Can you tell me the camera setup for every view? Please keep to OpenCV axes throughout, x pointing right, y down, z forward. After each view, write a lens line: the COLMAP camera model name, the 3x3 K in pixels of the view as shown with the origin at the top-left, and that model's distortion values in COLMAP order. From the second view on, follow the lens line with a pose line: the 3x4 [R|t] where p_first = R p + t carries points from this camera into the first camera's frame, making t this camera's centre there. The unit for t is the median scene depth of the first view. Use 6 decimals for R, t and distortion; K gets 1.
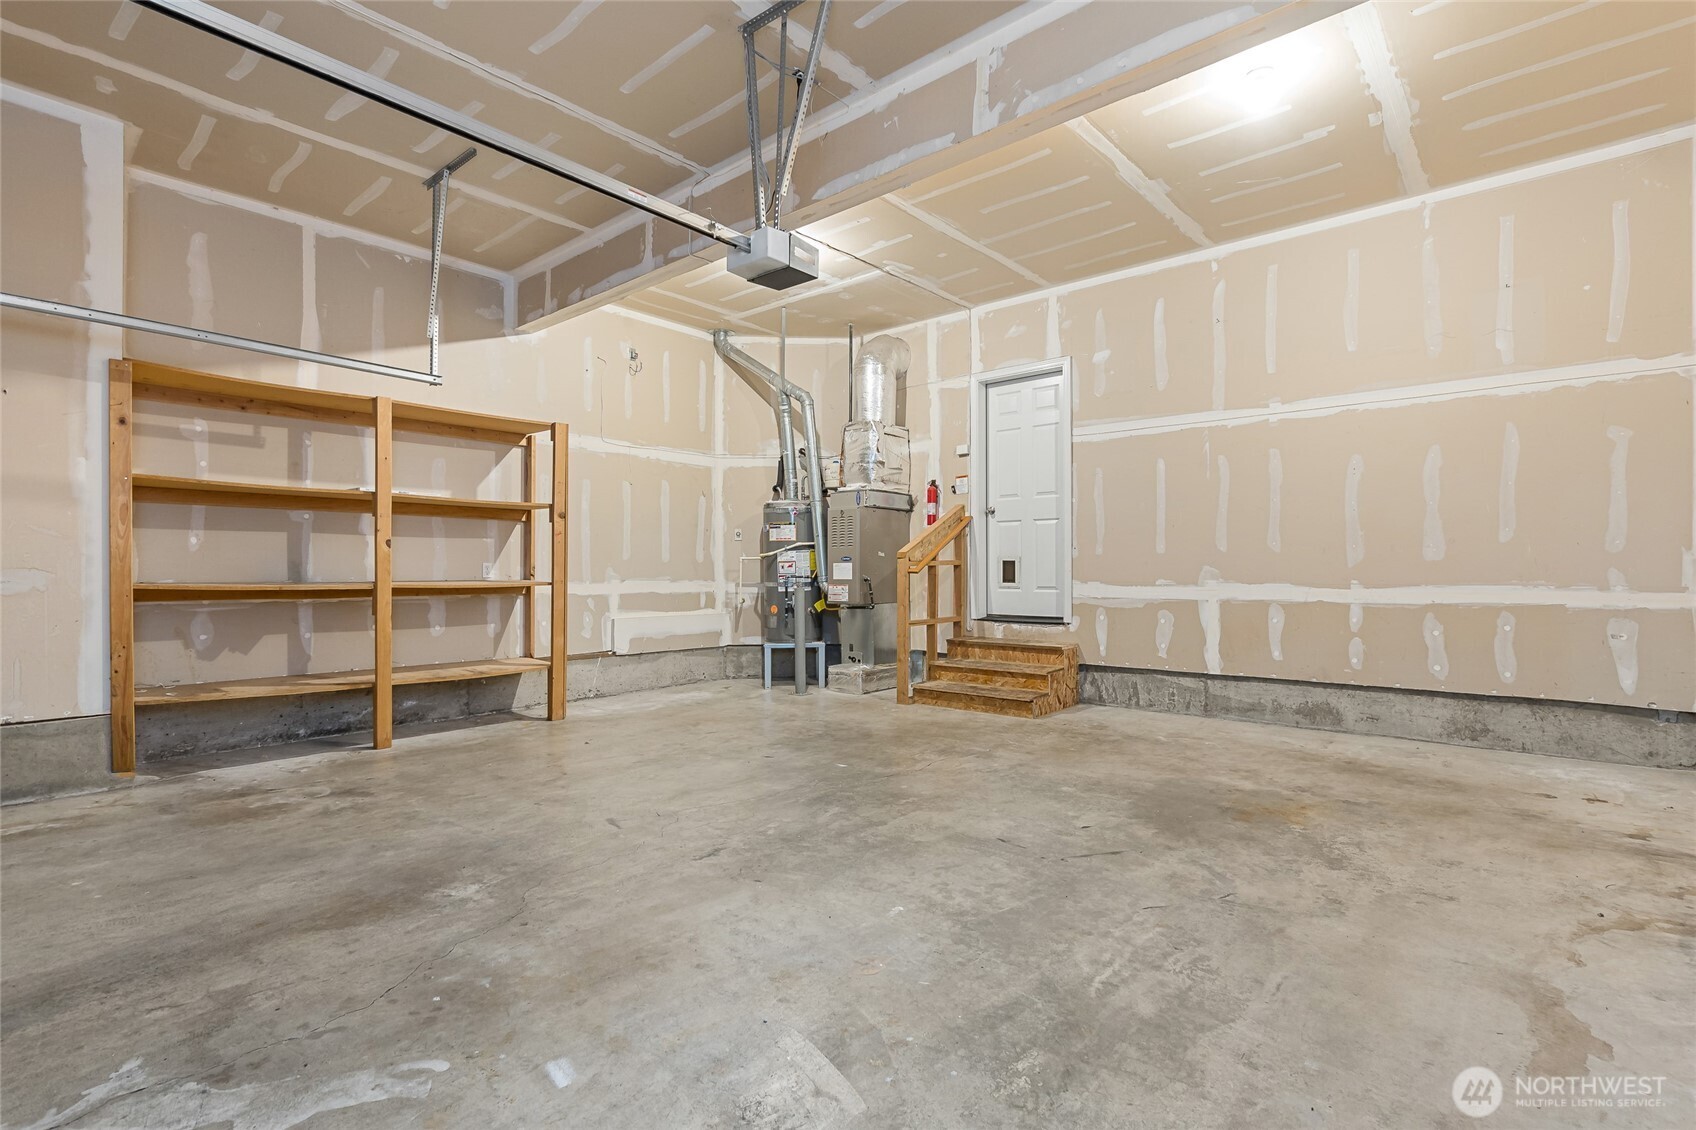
lens RADIAL K [[799.1, 0, 845.8], [0, 799.1, 567.4], [0, 0, 1]] dist [-0.002881, -0.002284]
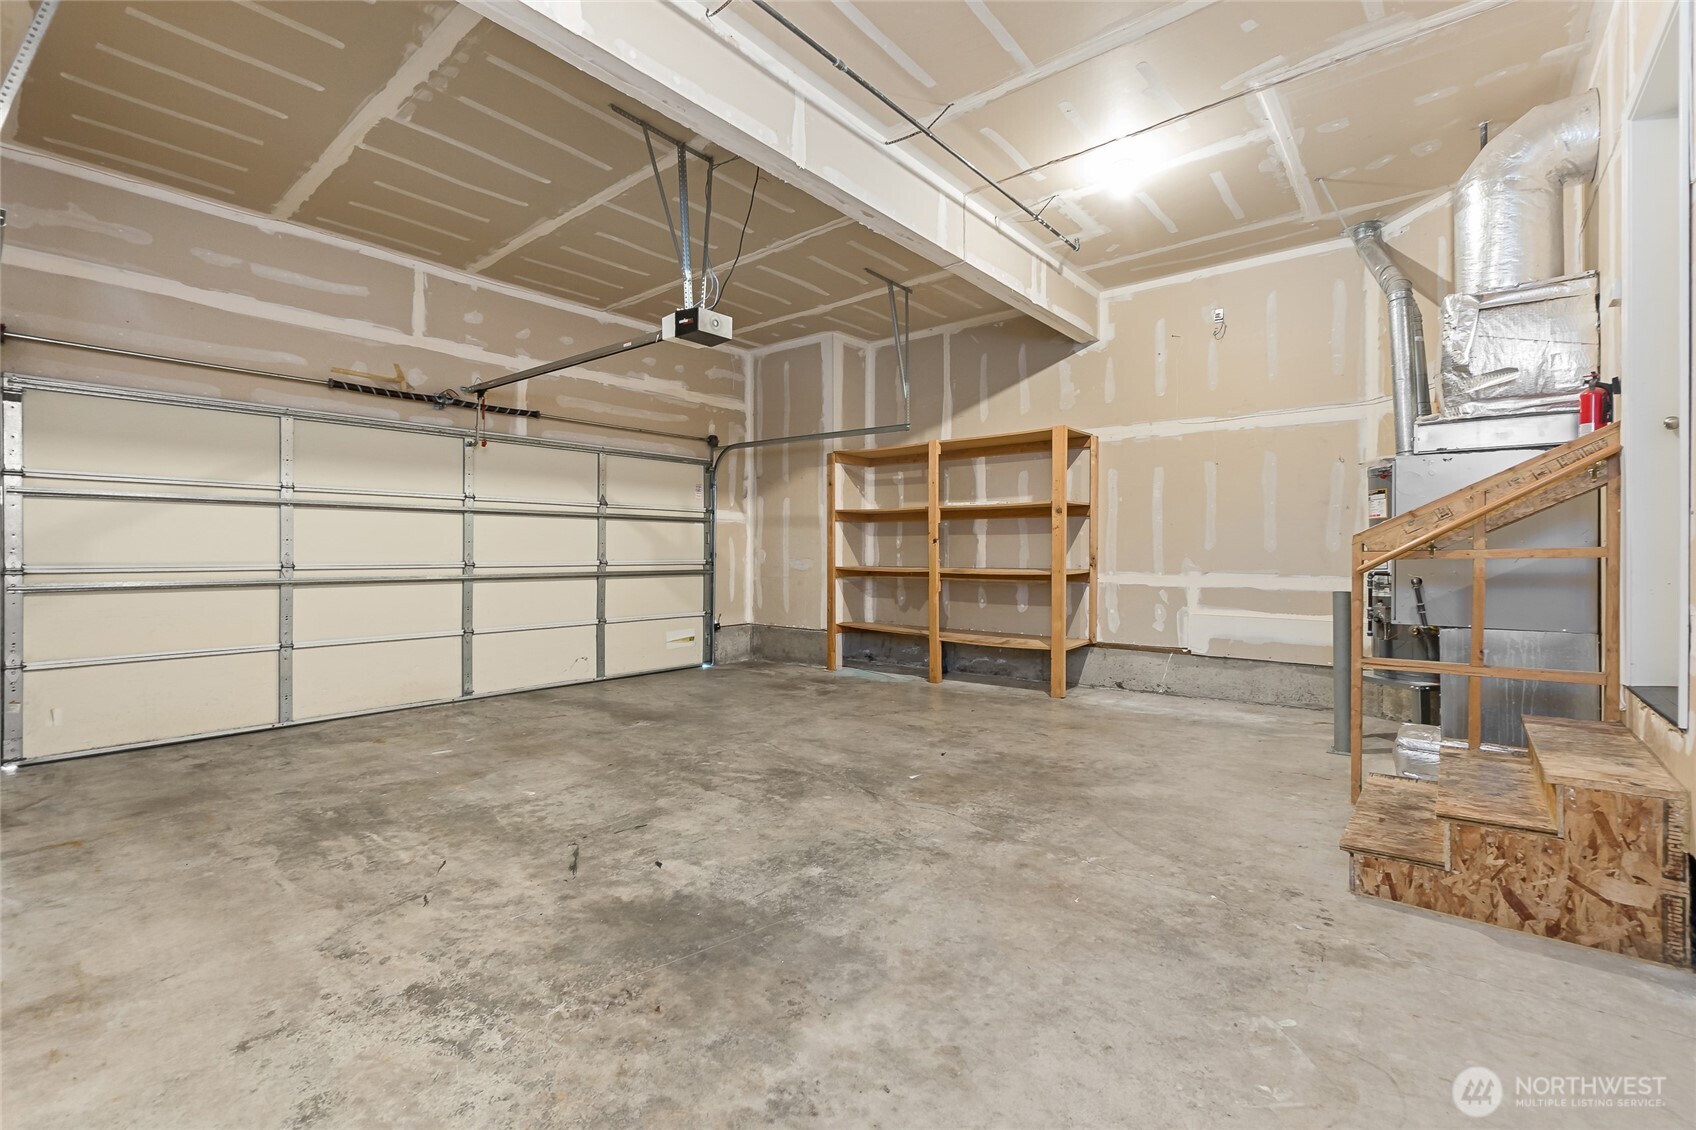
lens RADIAL K [[735.4, 0, 845.4], [0, 735.4, 558.4], [0, 0, 1]] dist [-0.006510, 0.000558]
pose [[0.030637, 0.006047, -0.999512, 1.139313], [0.002987, 0.999977, 0.006141, -0.012979], [0.999526, -0.003174, 0.030618, 1.216478]]
